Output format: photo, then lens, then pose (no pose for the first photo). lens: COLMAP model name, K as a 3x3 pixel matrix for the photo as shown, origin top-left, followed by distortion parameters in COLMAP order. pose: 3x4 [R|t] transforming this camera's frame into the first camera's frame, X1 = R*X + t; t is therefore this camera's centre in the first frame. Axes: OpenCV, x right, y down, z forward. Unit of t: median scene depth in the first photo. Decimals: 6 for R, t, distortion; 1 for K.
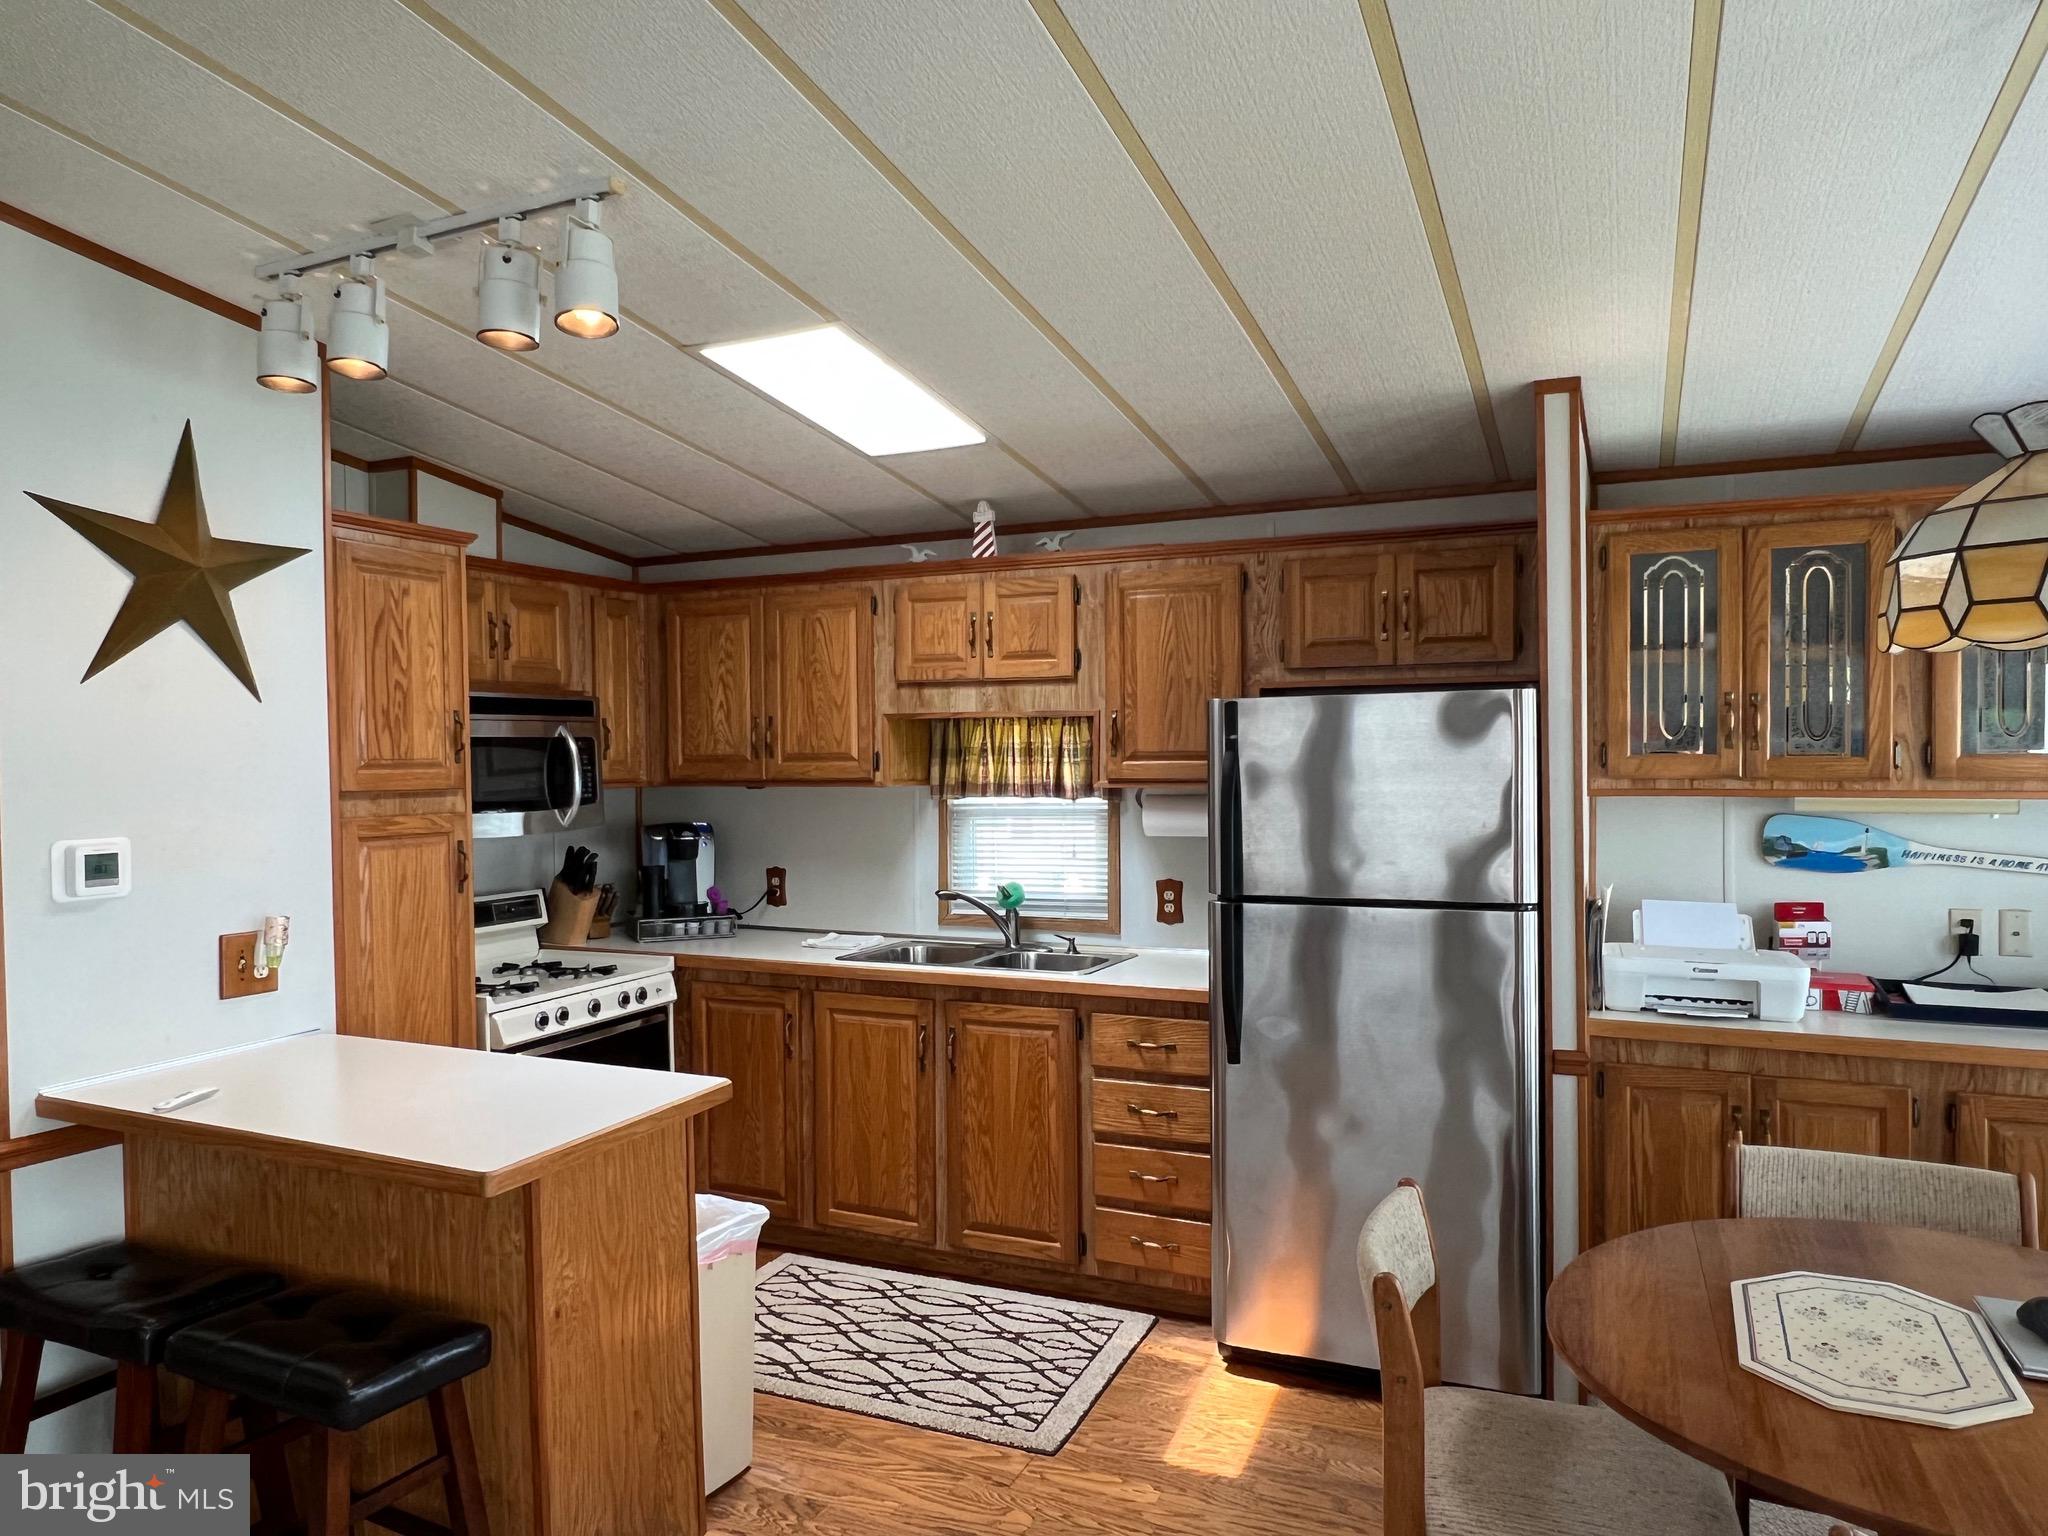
lens RADIAL K [[1342.5, 0, 1010.3], [0, 1342.5, 776.1], [0, 0, 1]] dist [-0.001458, -0.001620]
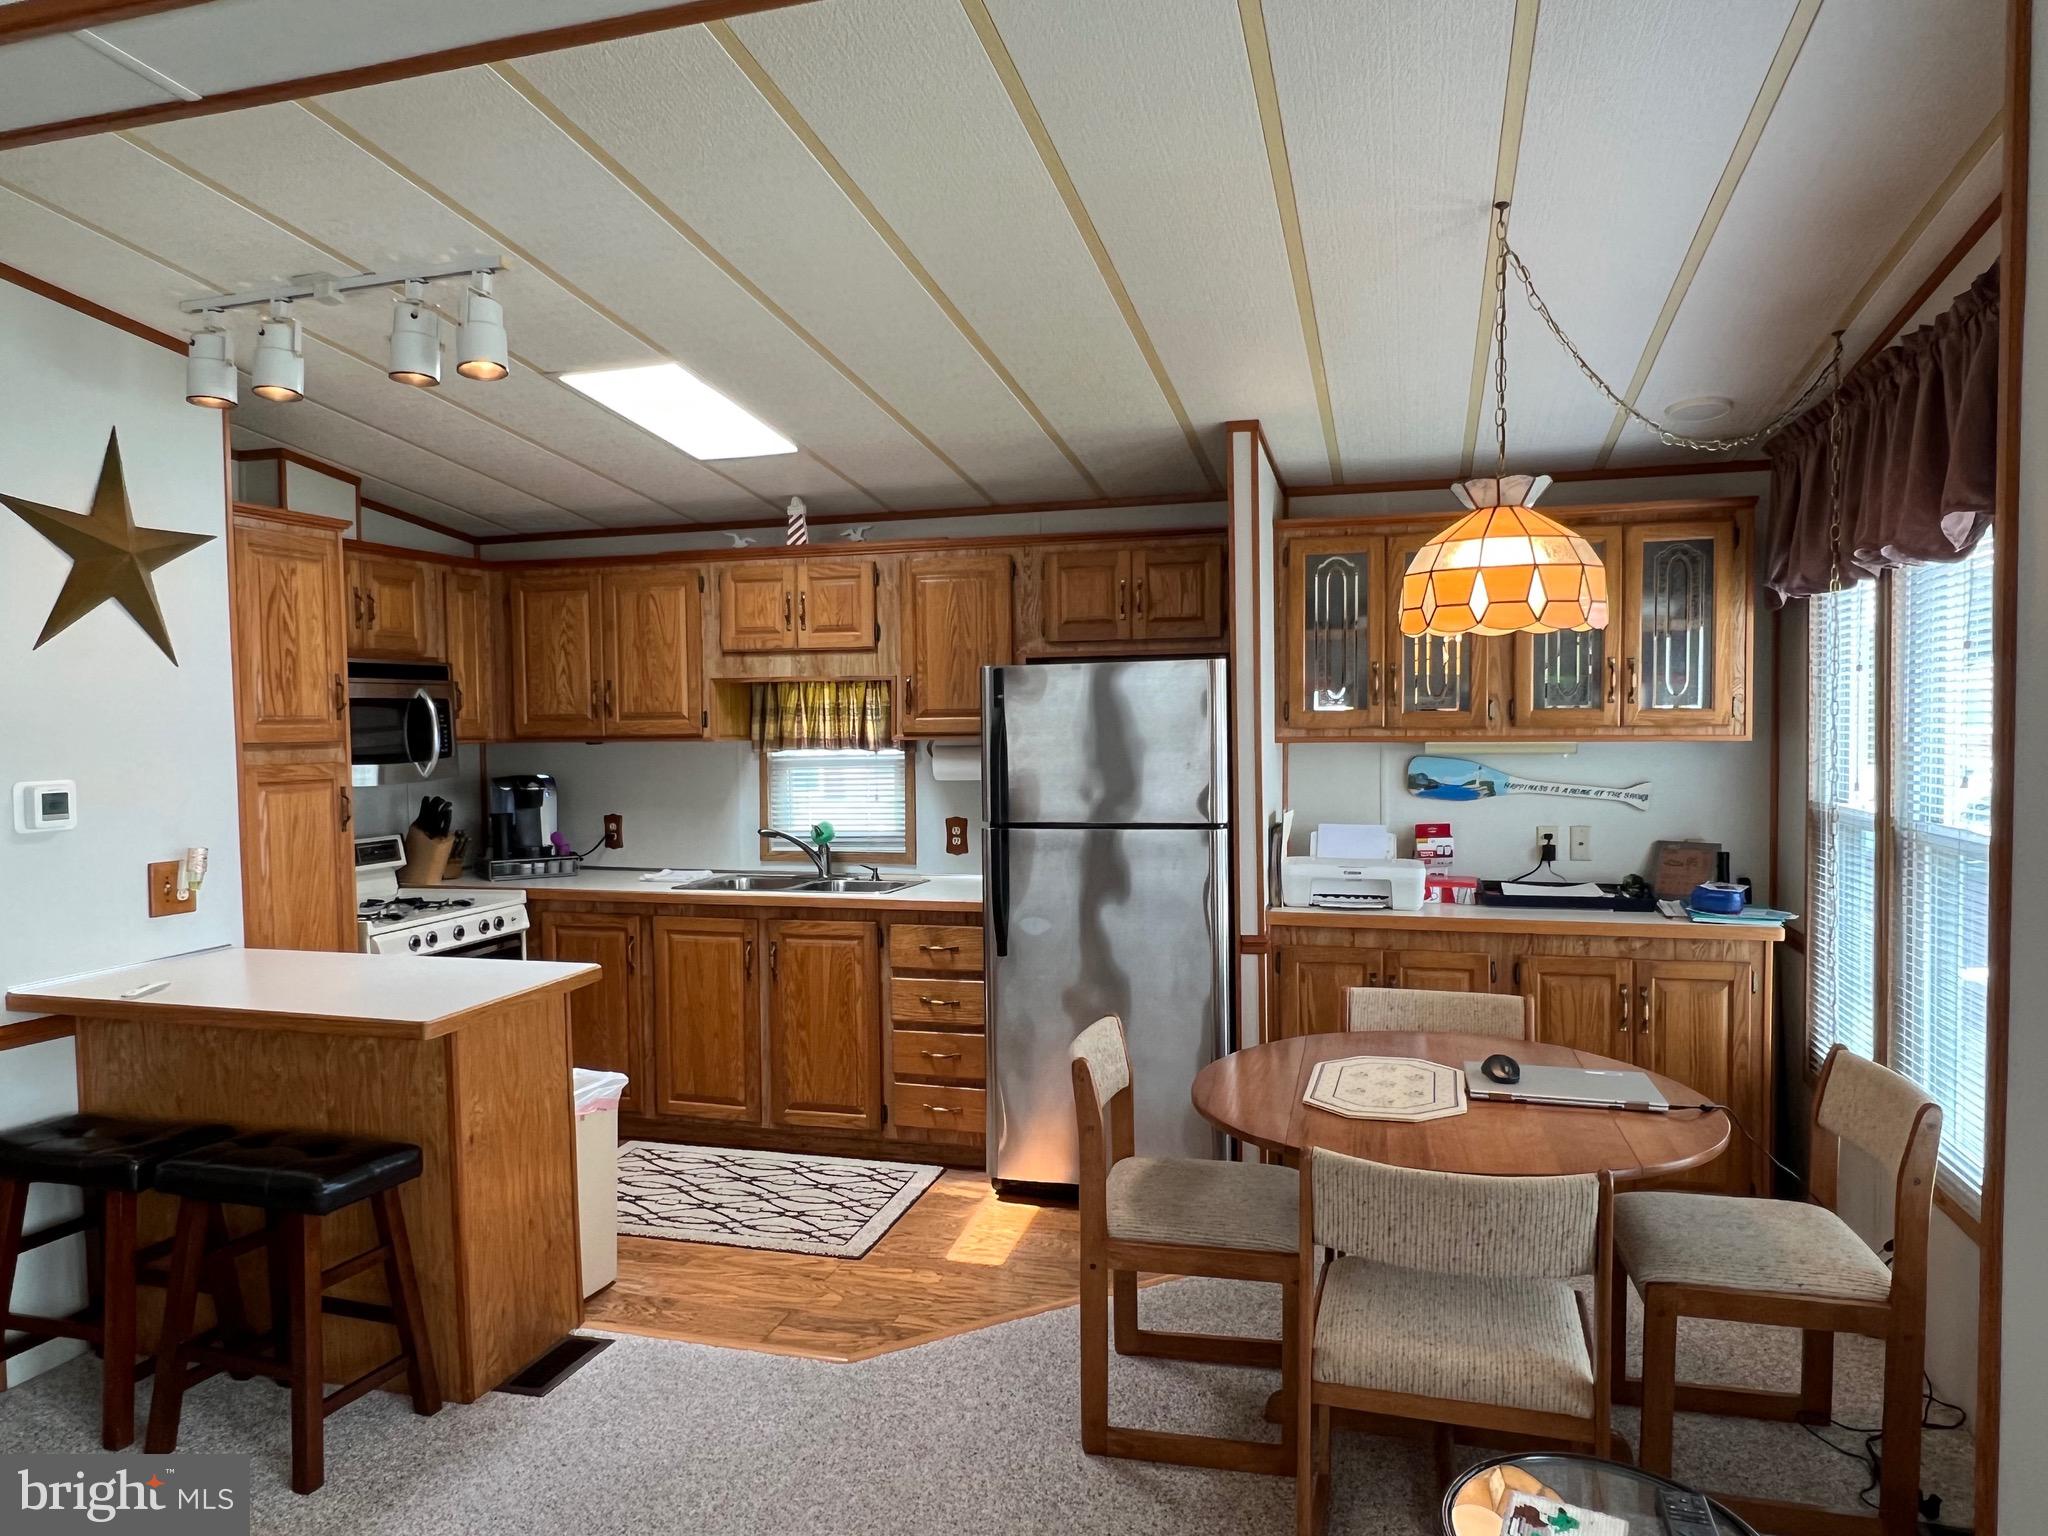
lens RADIAL K [[1342.5, 0, 1010.3], [0, 1342.5, 776.1], [0, 0, 1]] dist [-0.001458, -0.001620]
pose [[0.990415, -0.008355, 0.137868, 0.001751], [0.004972, 0.999679, 0.024861, 0.012486], [-0.138032, -0.023938, 0.990138, -0.218665]]
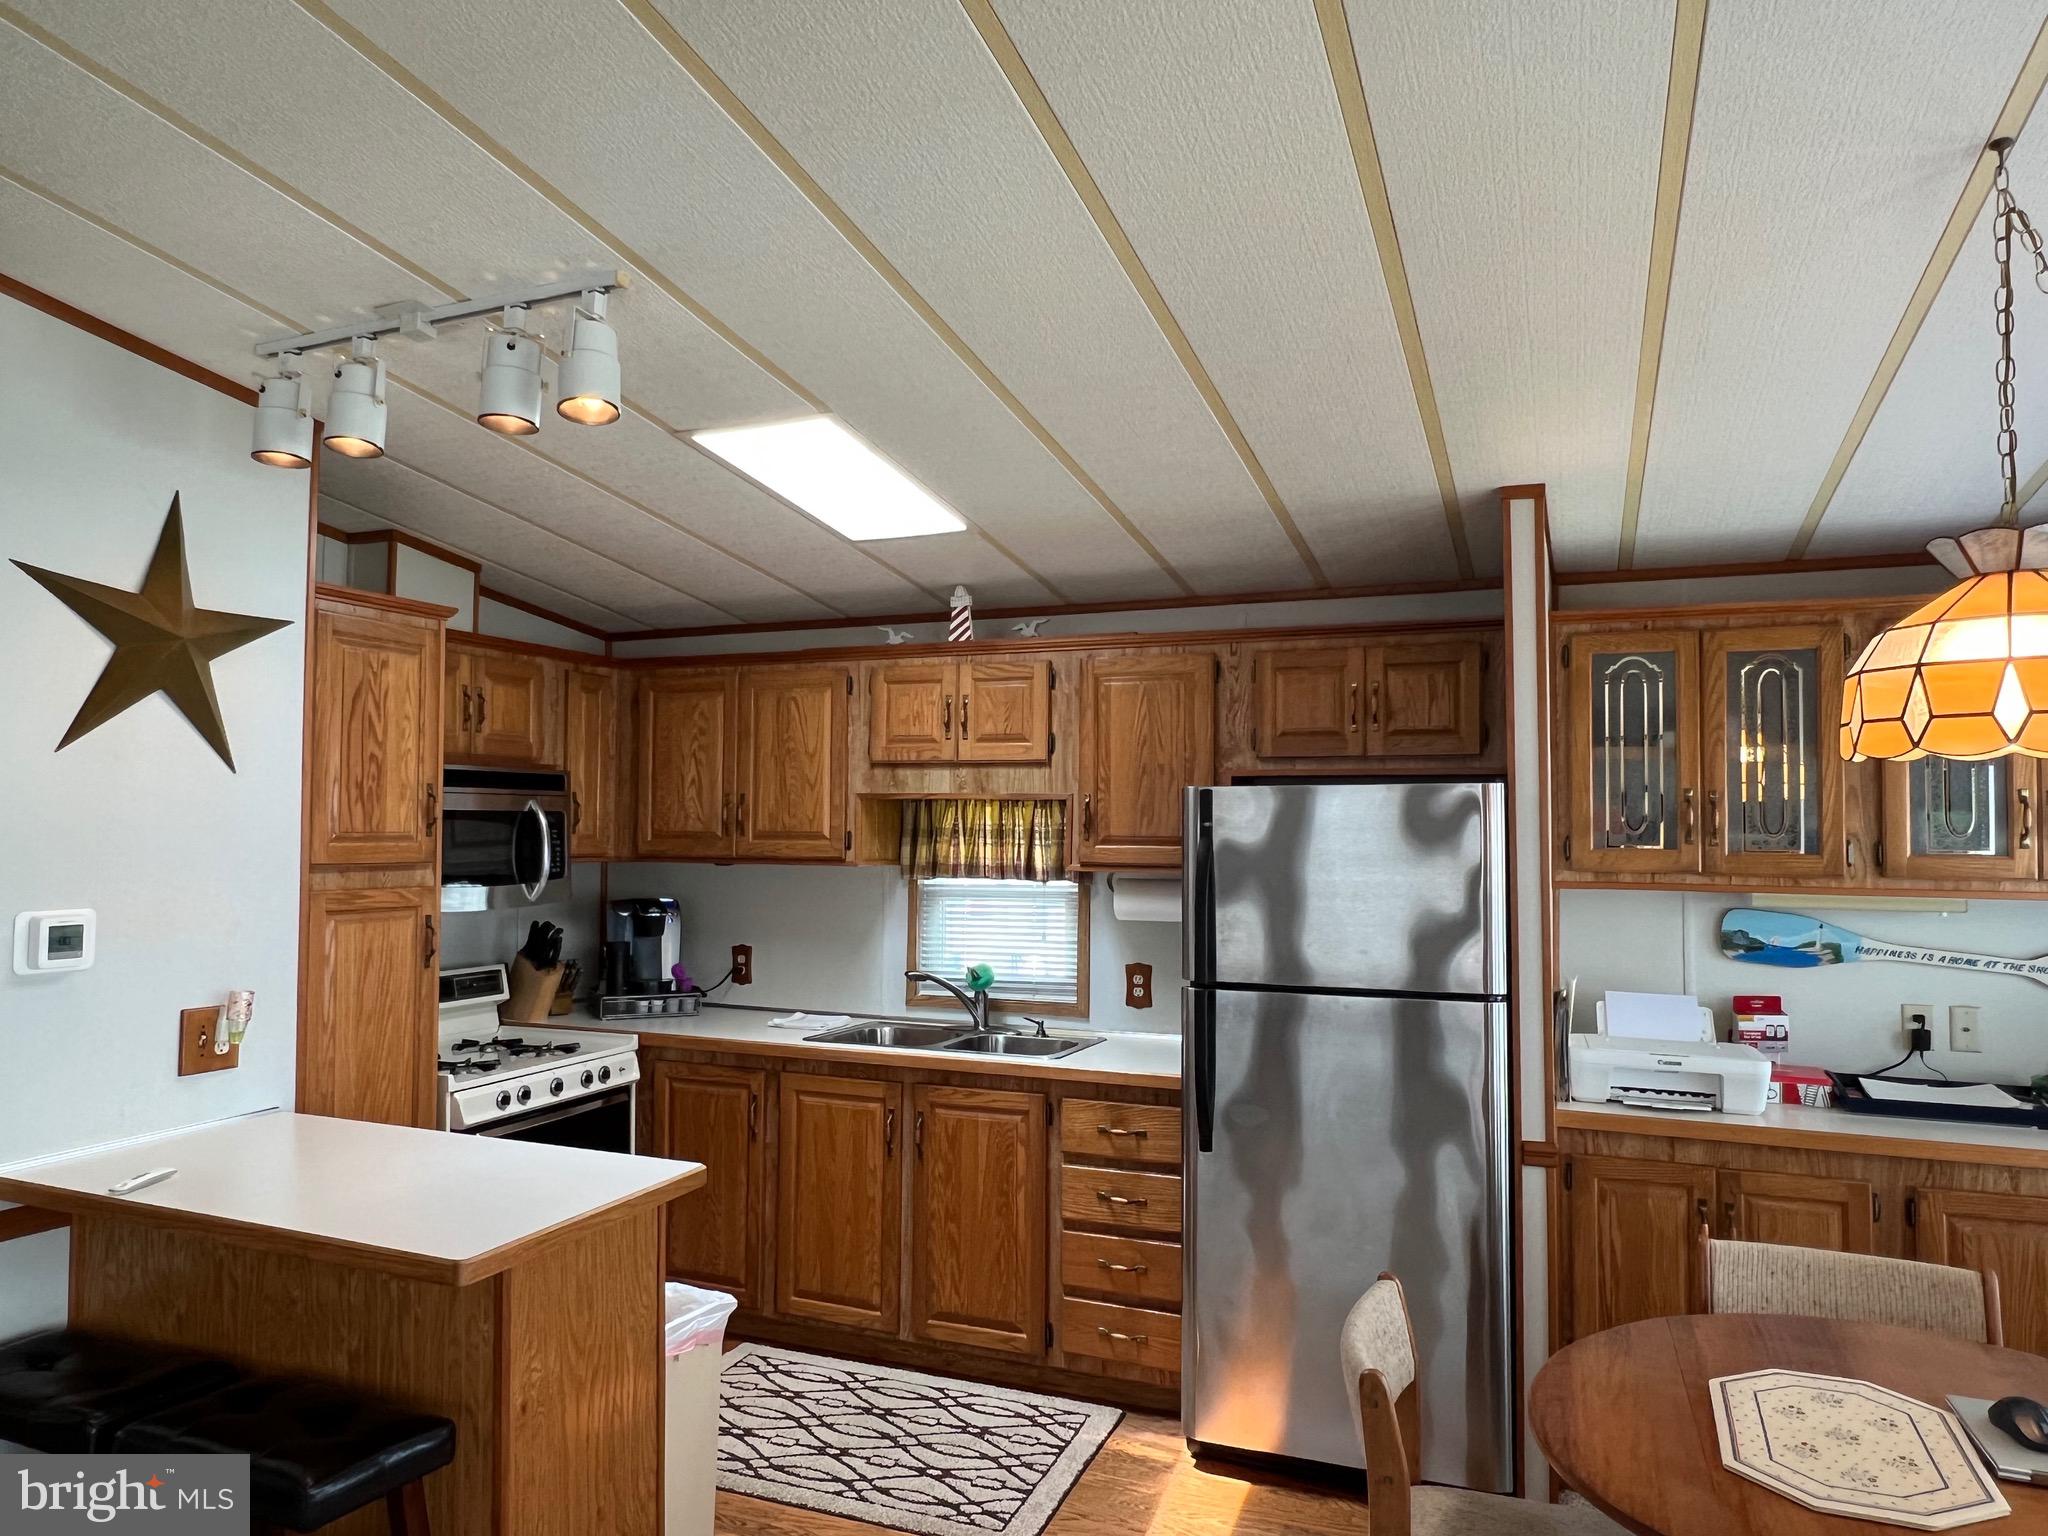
lens RADIAL K [[1342.9, 0, 1010.6], [0, 1342.9, 773.2], [0, 0, 1]] dist [-0.002537, 0.000171]
pose [[0.999261, 0.018560, 0.033647, -0.015747], [-0.016567, 0.998145, -0.058582, -0.005319], [-0.034672, 0.057981, 0.997715, -0.007536]]
